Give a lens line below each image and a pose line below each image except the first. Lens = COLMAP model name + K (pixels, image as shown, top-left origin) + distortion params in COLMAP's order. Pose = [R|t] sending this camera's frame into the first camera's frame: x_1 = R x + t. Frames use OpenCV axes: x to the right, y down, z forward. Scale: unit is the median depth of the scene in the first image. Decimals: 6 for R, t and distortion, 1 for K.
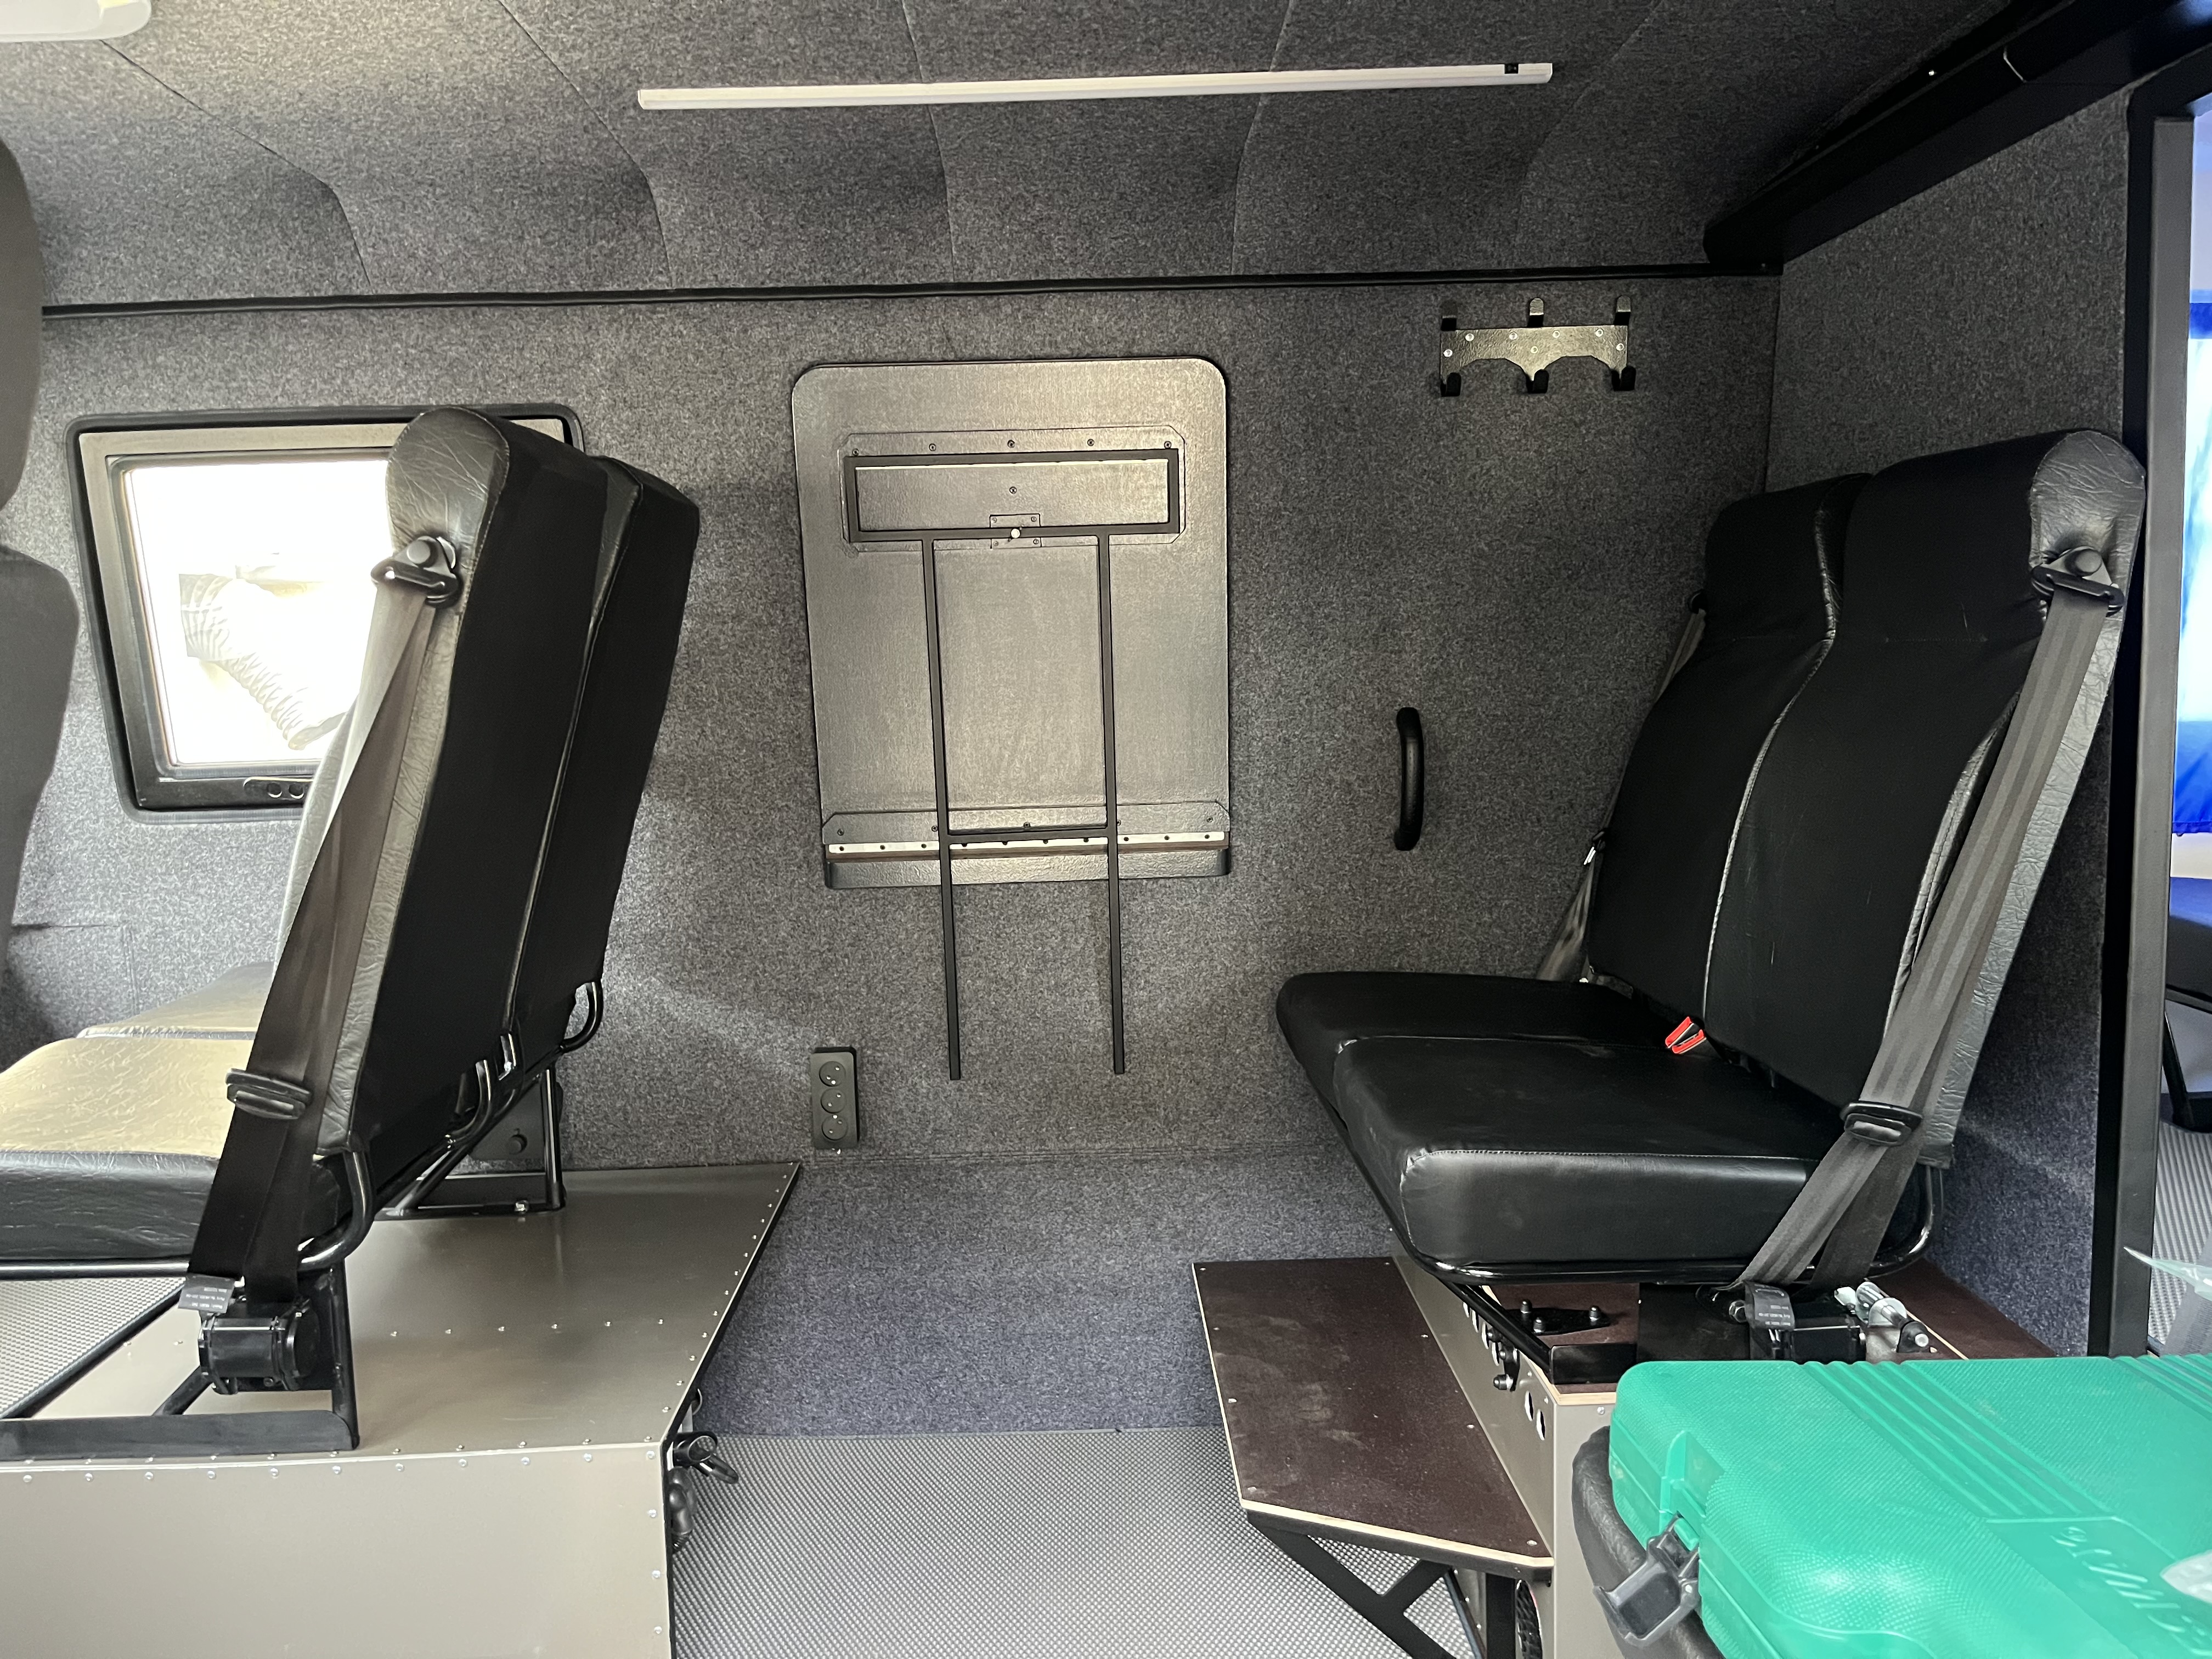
lens RADIAL K [[1691.7, 0, 1102.0], [0, 1691.7, 833.8], [0, 0, 1]] dist [0.071301, -0.099980]
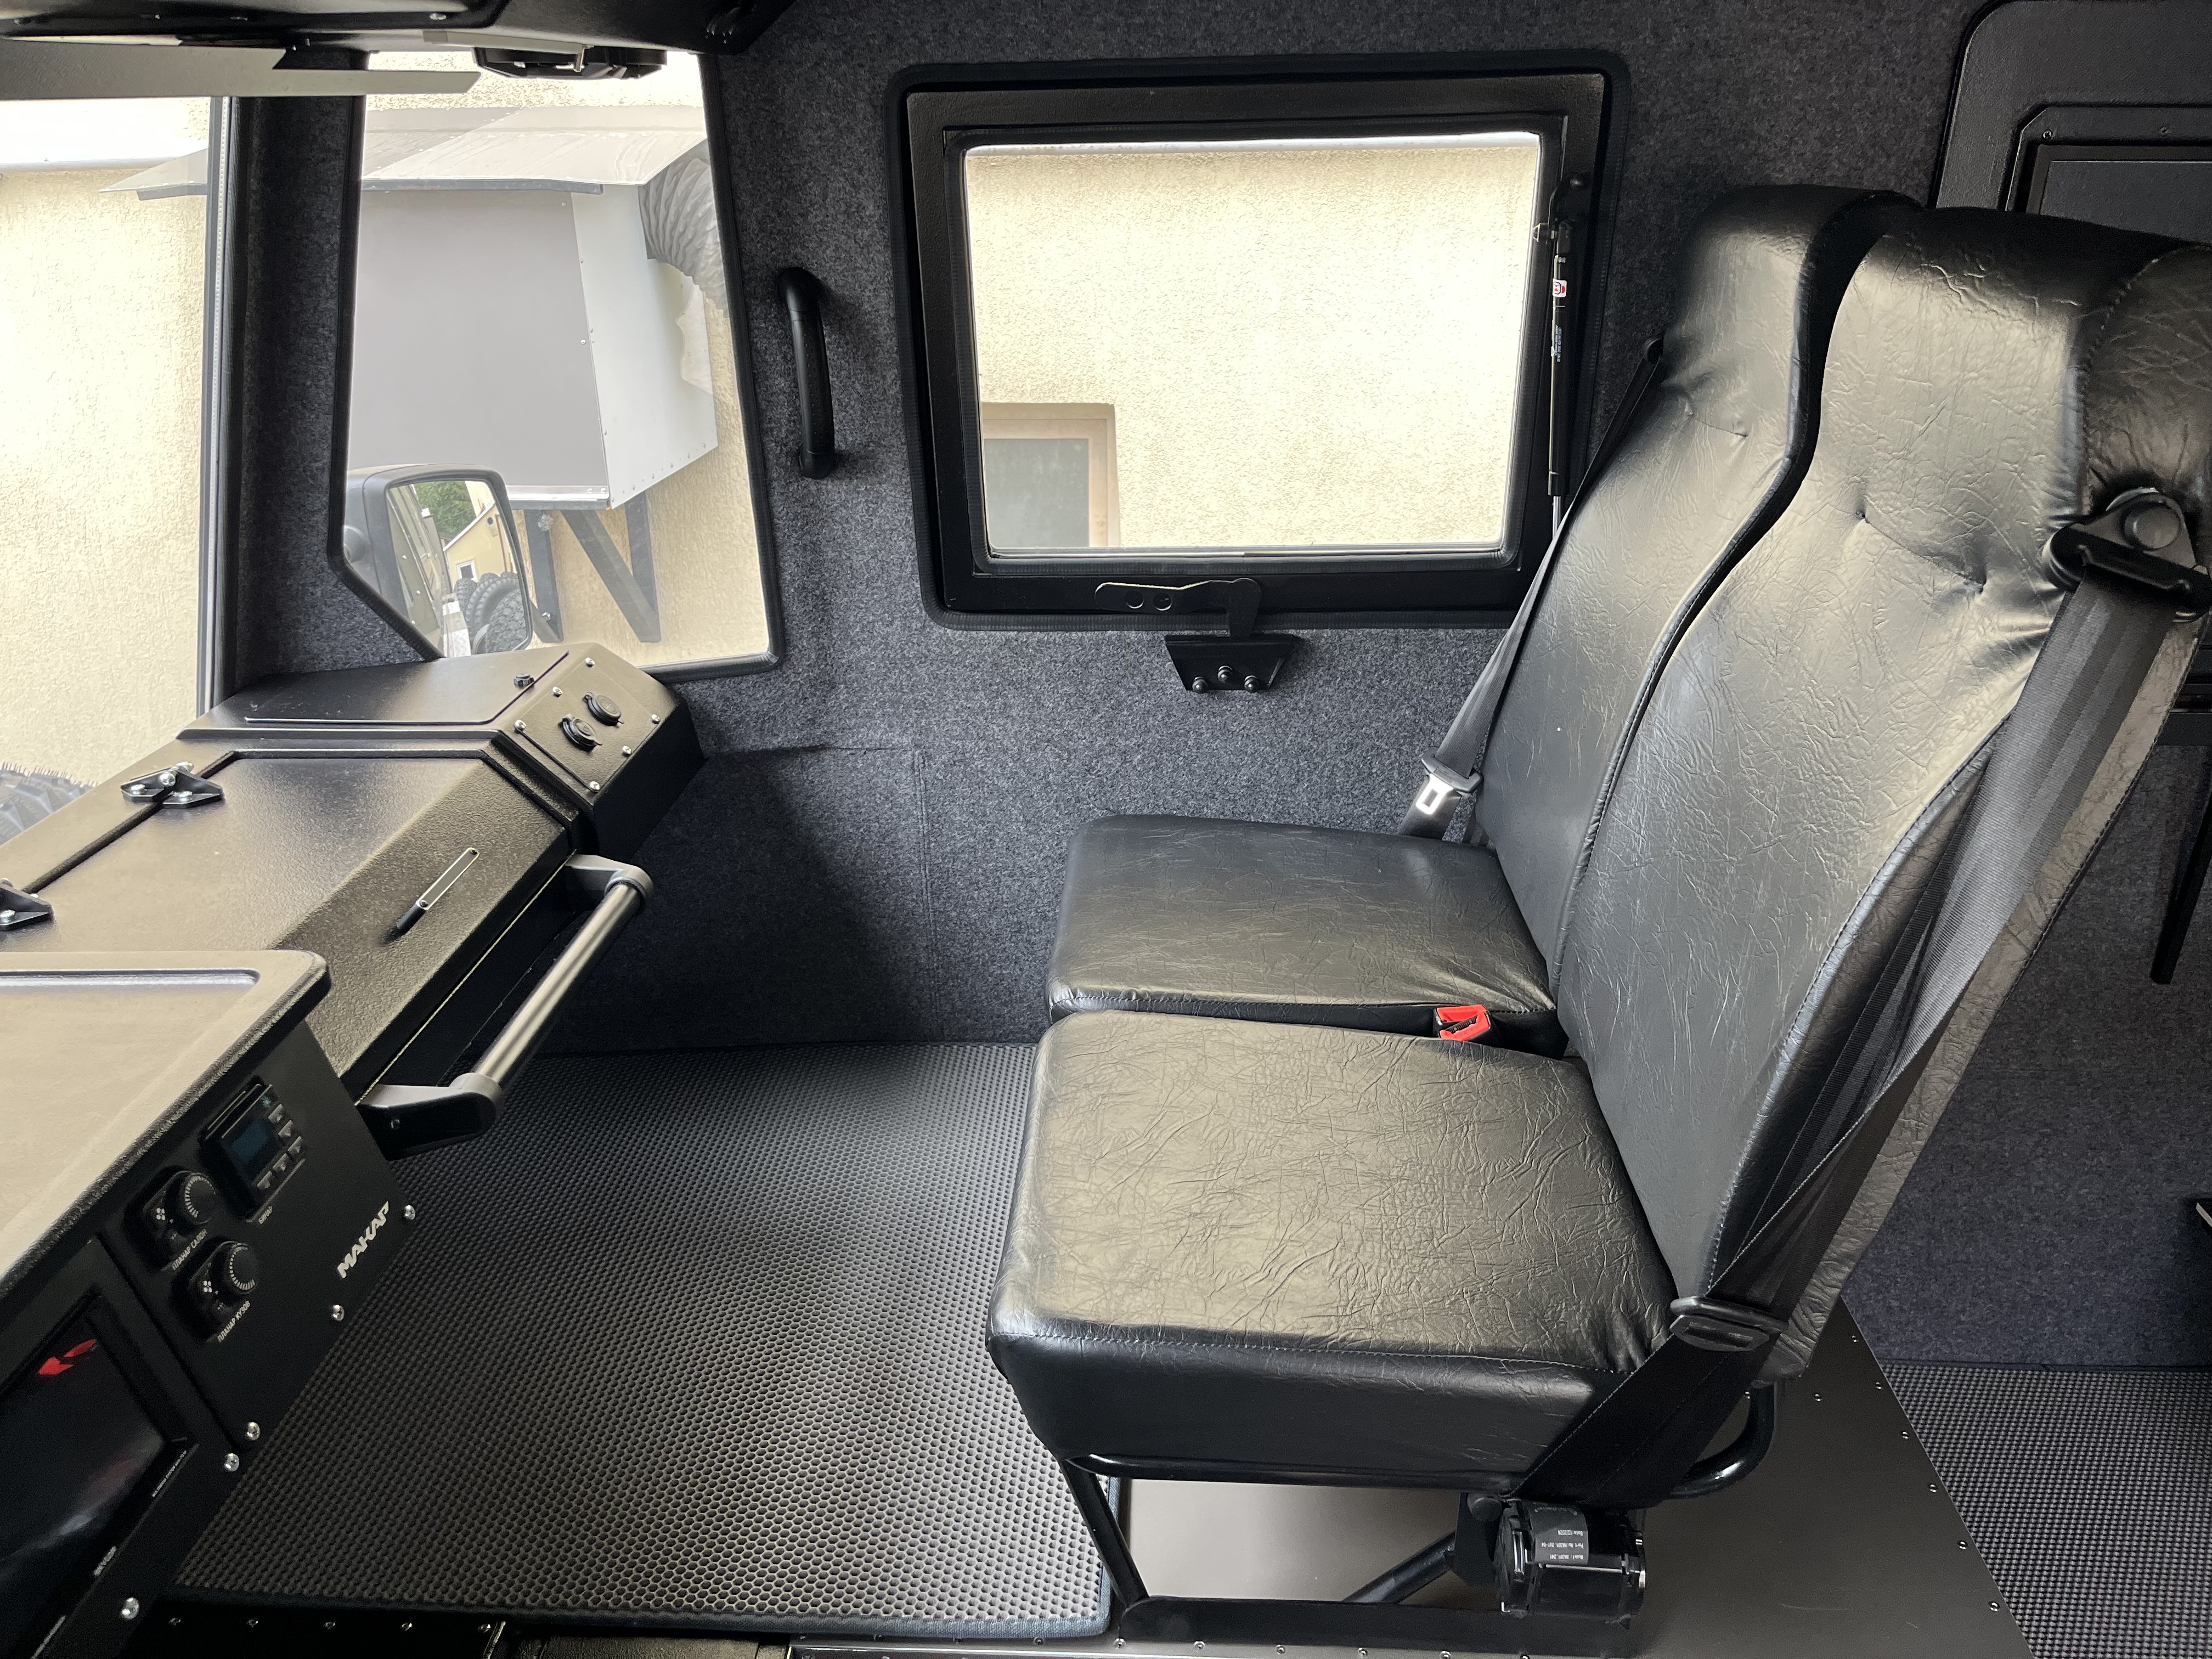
lens RADIAL K [[1691.7, 0, 1087.1], [0, 1691.7, 838.6], [0, 0, 1]] dist [0.071301, -0.099980]
pose [[0.996087, 0.047228, -0.074700, -0.460423], [-0.023963, 0.957904, 0.286088, -0.144458], [0.085066, -0.283178, 0.955287, 0.256658]]
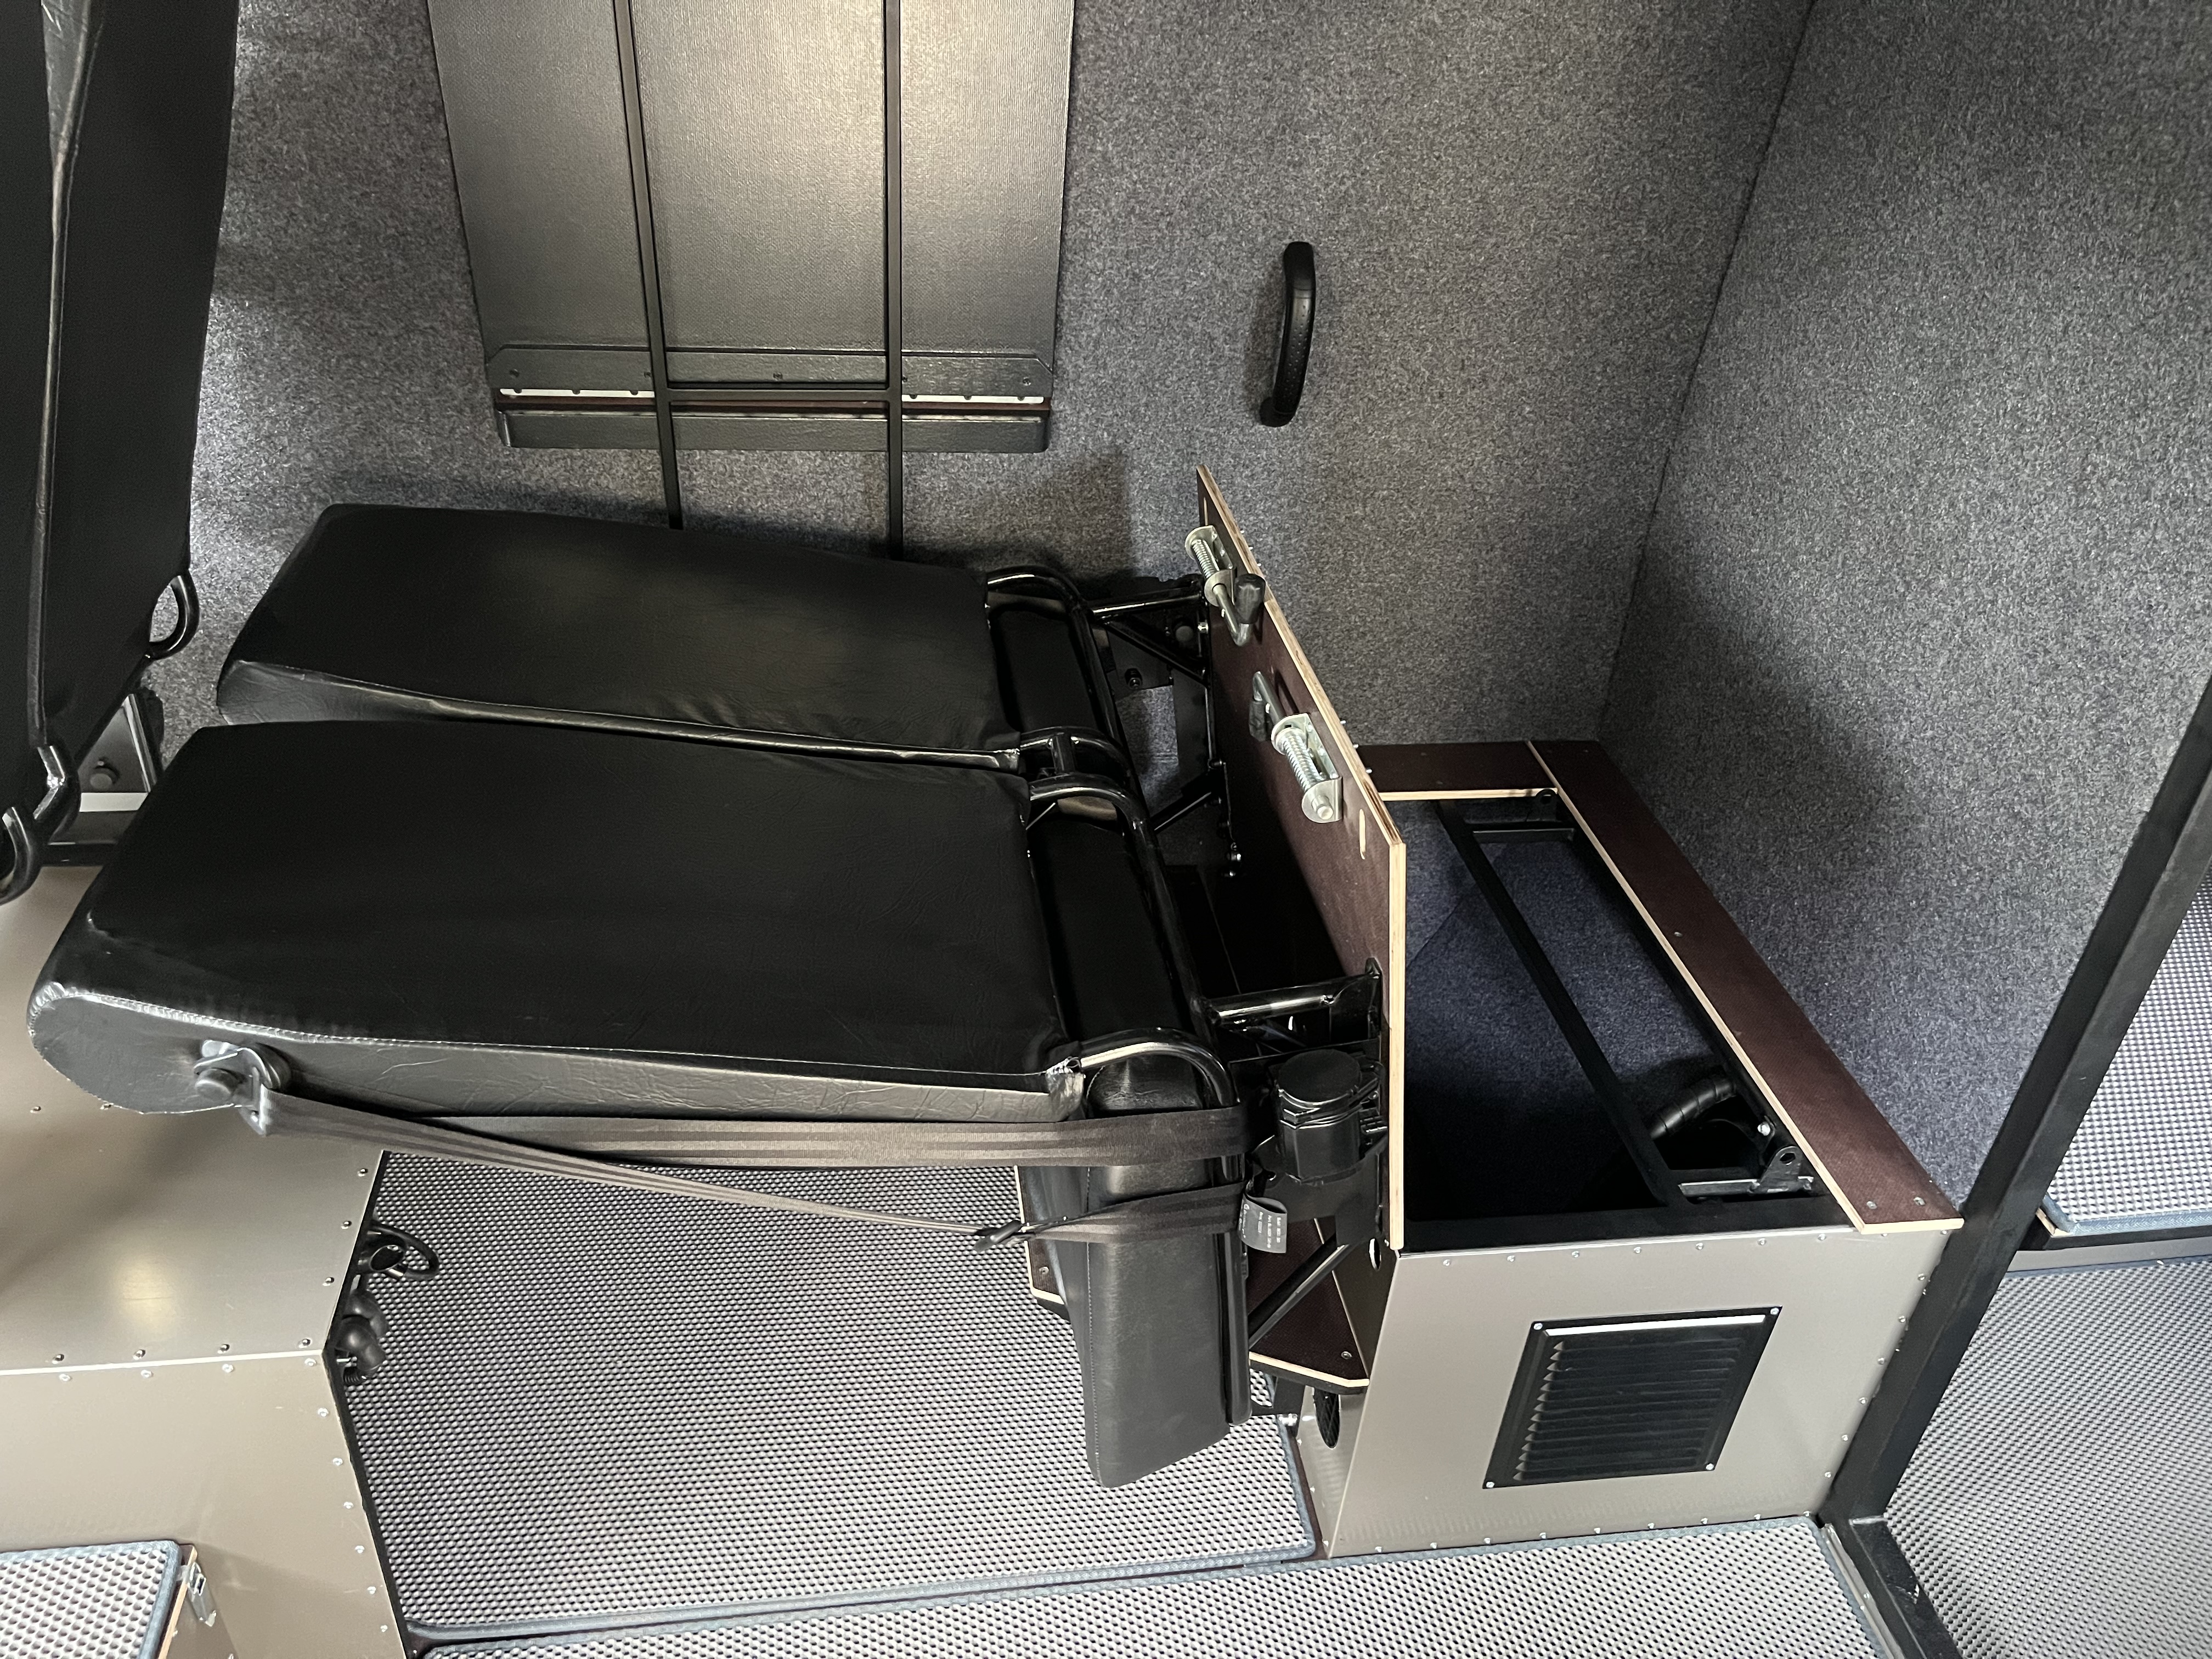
lens RADIAL K [[1691.7, 0, 1113.9], [0, 1691.7, 828.2], [0, 0, 1]] dist [0.071301, -0.099980]
pose [[0.987970, 0.010705, 0.154277, -0.013337], [-0.078277, 0.894985, 0.439175, -0.176494], [-0.133374, -0.445968, 0.885056, 0.251589]]
